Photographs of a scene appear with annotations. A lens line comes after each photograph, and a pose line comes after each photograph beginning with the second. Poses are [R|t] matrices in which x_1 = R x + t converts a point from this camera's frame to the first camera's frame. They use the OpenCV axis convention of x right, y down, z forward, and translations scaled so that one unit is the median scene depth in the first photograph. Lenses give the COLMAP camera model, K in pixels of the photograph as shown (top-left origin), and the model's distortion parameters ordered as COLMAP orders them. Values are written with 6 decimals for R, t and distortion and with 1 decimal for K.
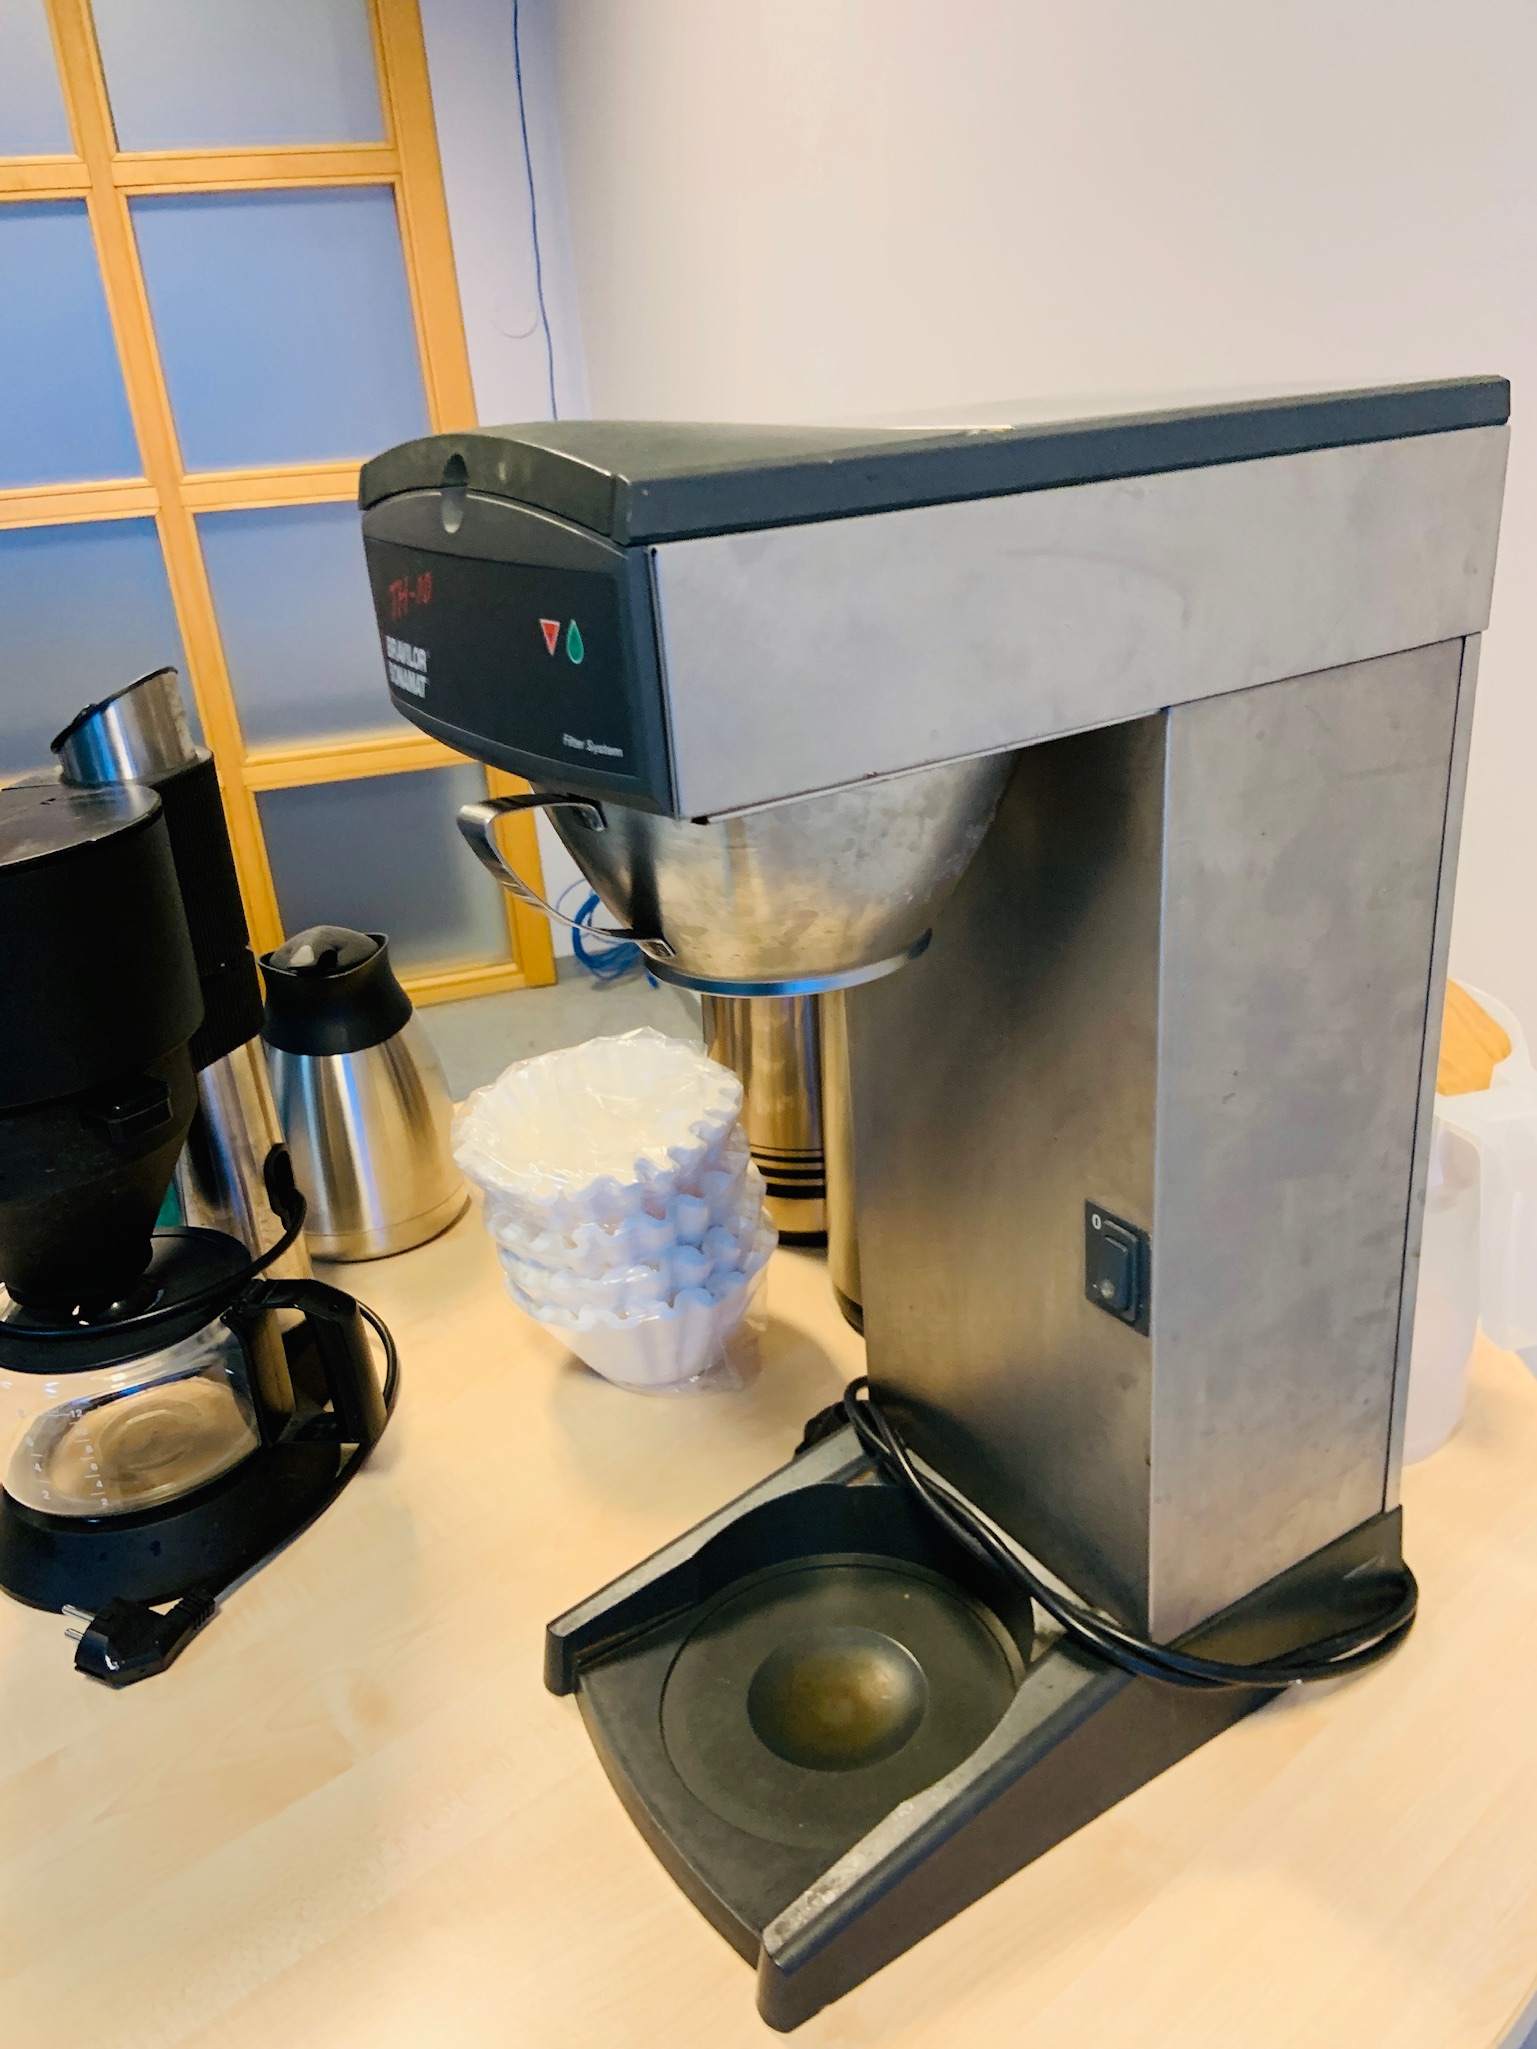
lens RADIAL K [[1581.1, 0, 786.1], [0, 1581.1, 1027.3], [0, 0, 1]] dist [0.129330, -0.166093]
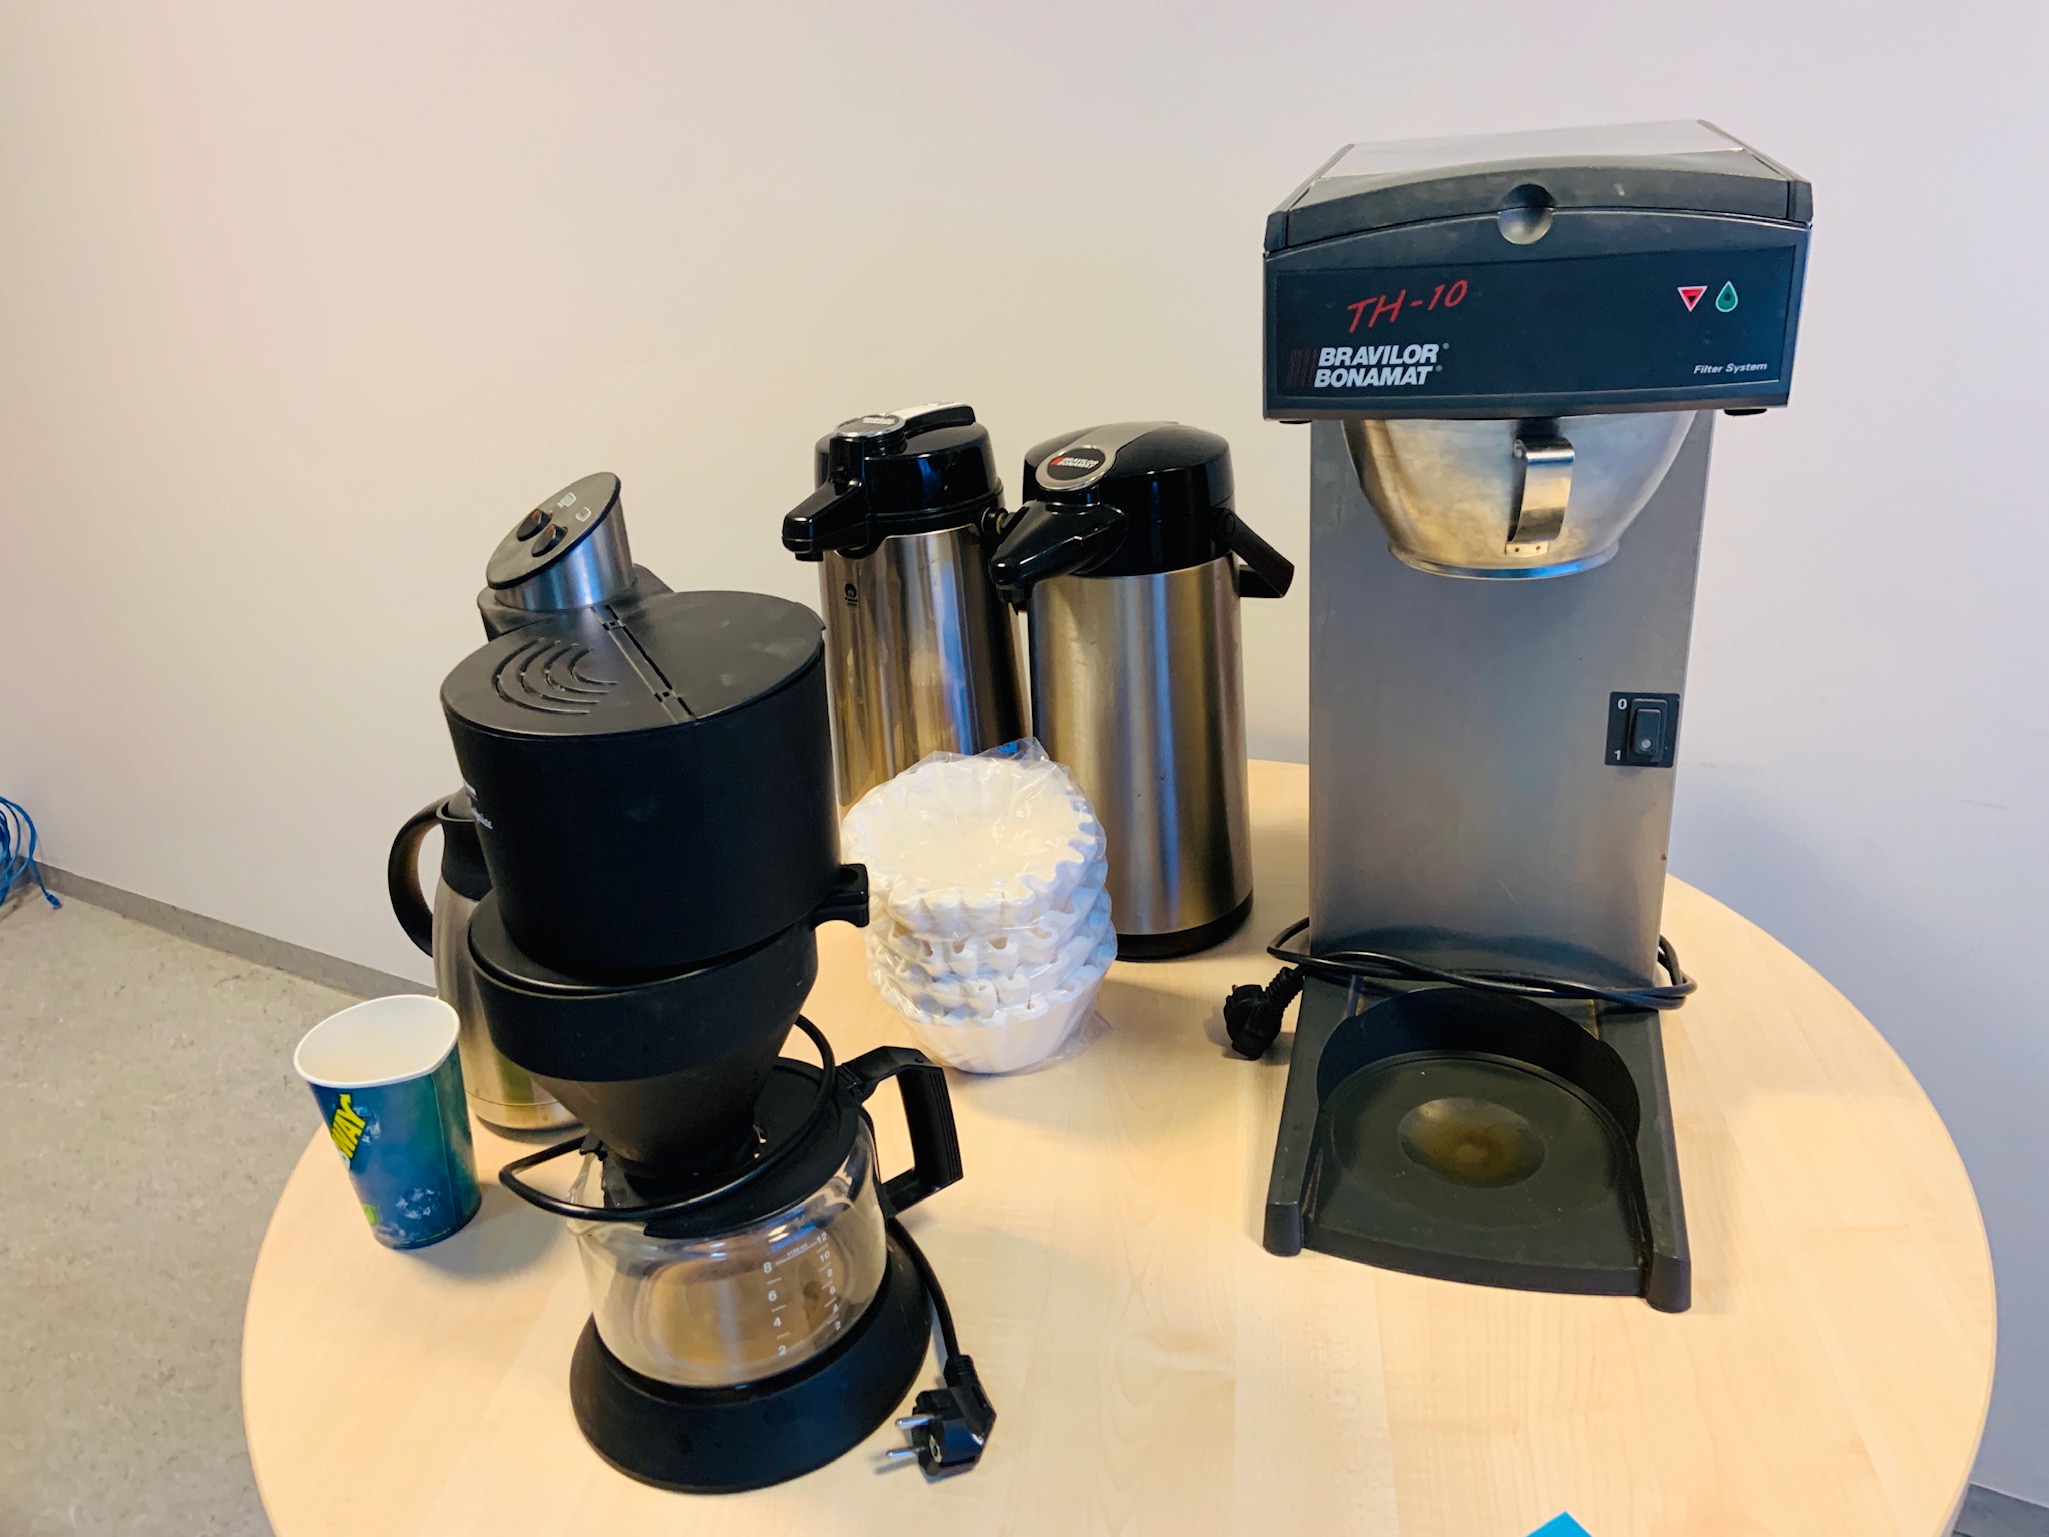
lens RADIAL K [[1581.1, 0, 1019.3], [0, 1581.1, 752.8], [0, 0, 1]] dist [0.129330, -0.166093]
pose [[0.743836, -0.261097, 0.615254, -1.126256], [0.282151, 0.957160, 0.065074, -0.084693], [-0.605887, 0.125190, 0.785639, 0.198398]]
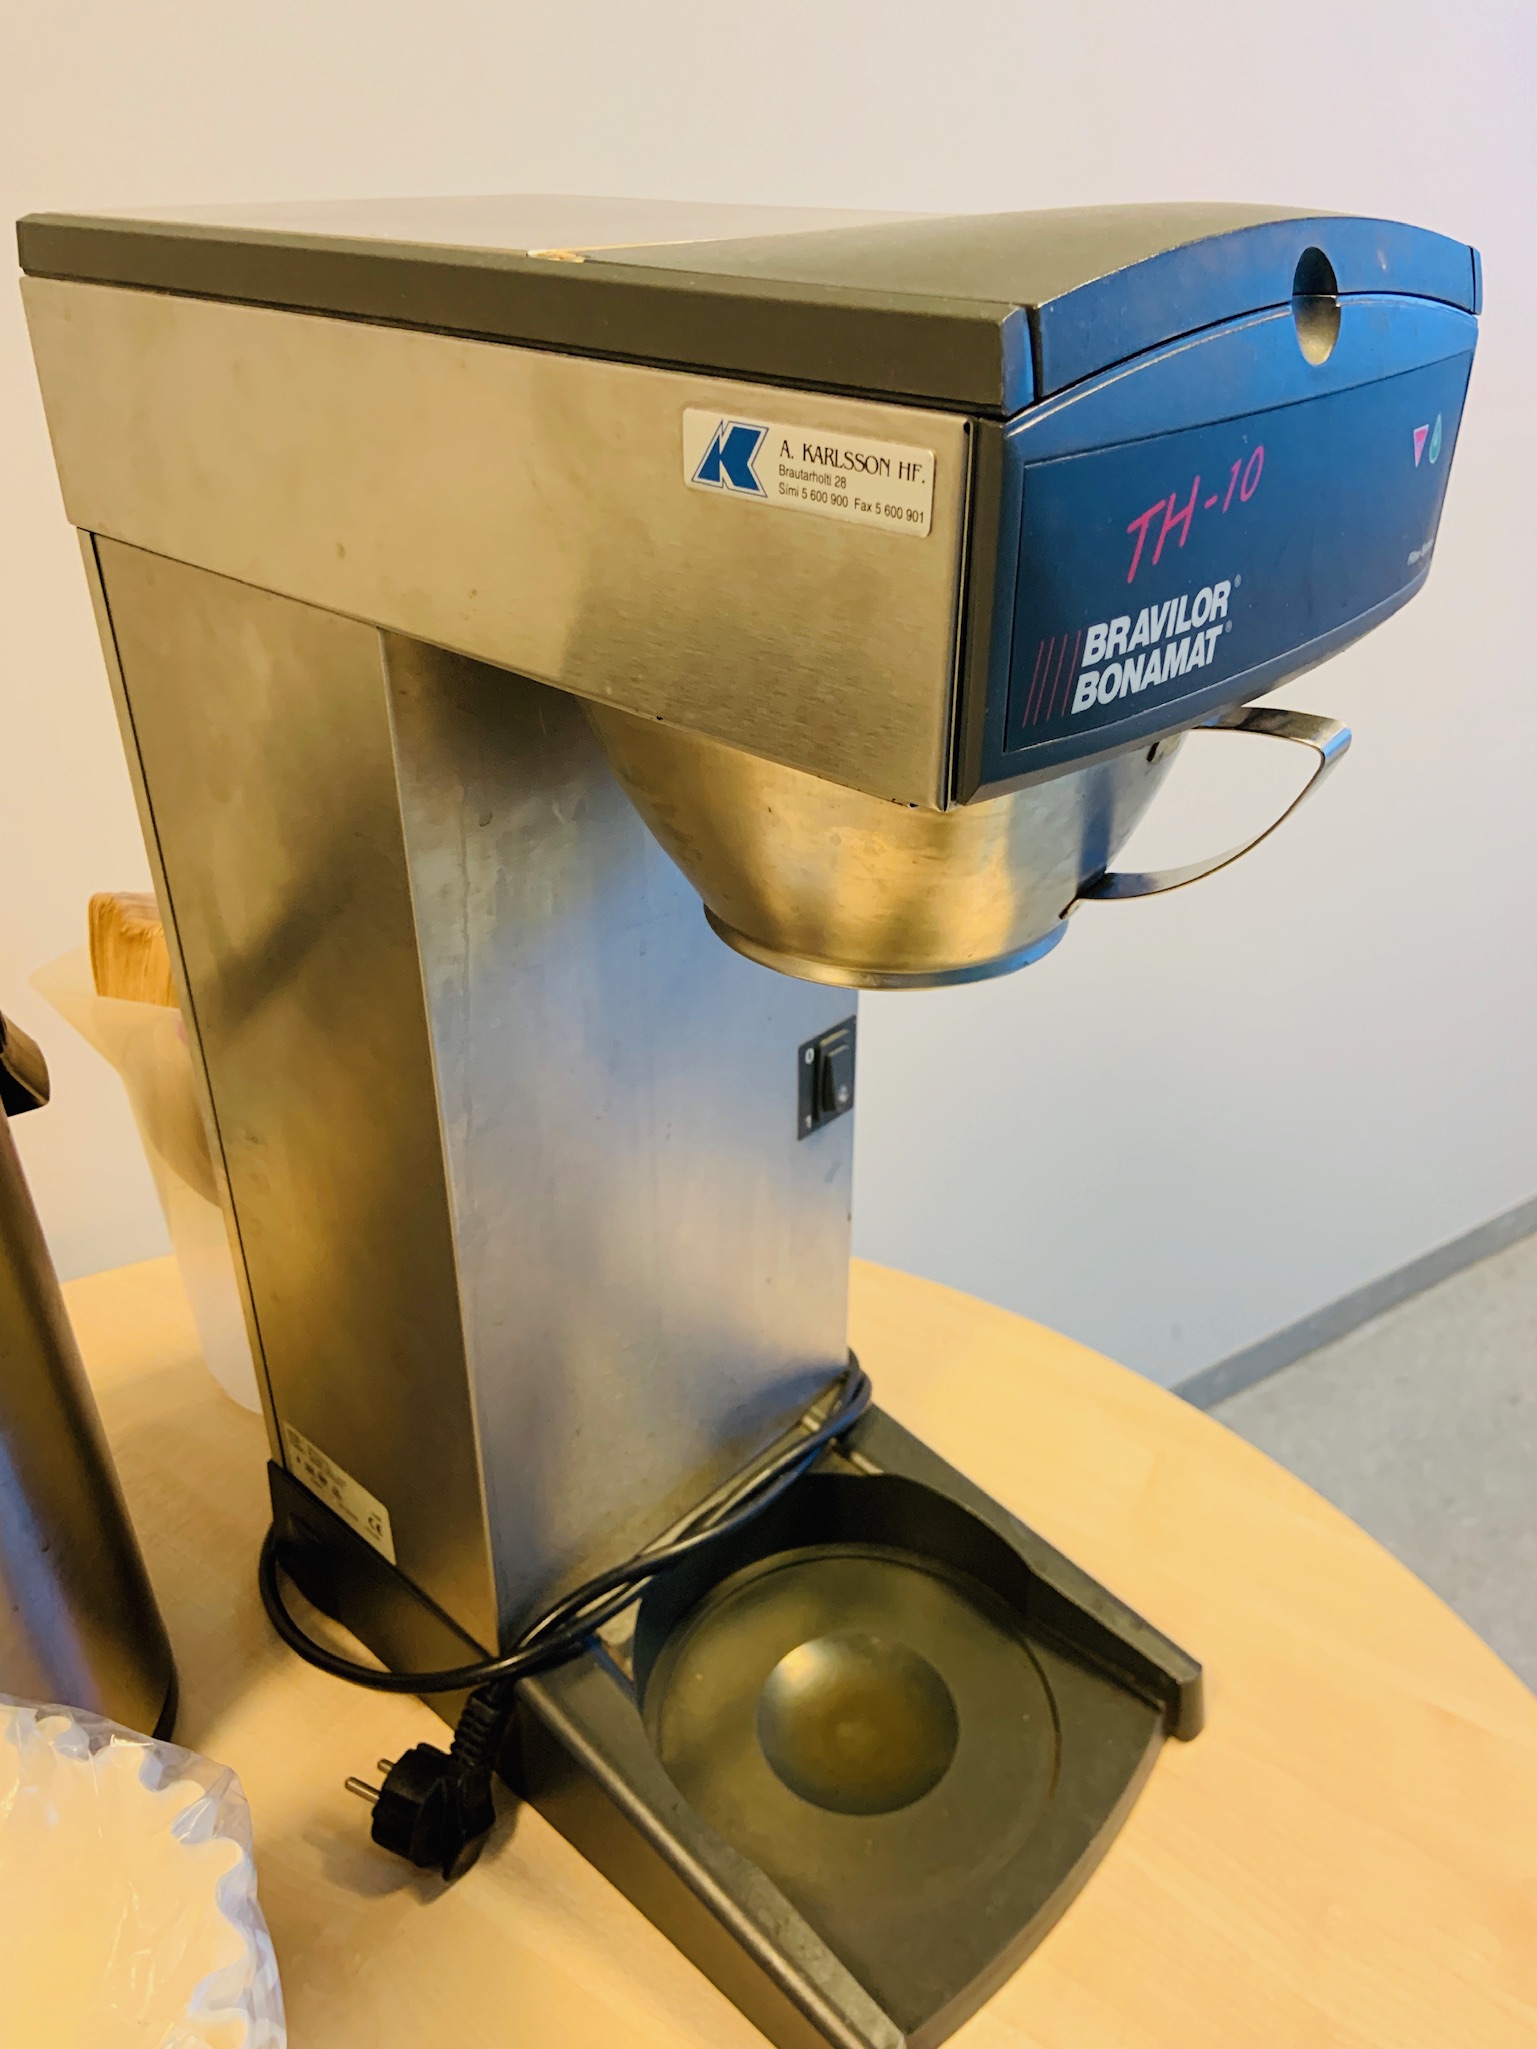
lens RADIAL K [[1564.6, 0, 803.5], [0, 1564.6, 1018.8], [0, 0, 1]] dist [0.141682, -0.148853]
pose [[-0.277553, -0.416012, 0.865966, -0.671273], [0.381030, 0.779788, 0.496737, -0.401330], [-0.881918, 0.467830, -0.057919, 1.060919]]
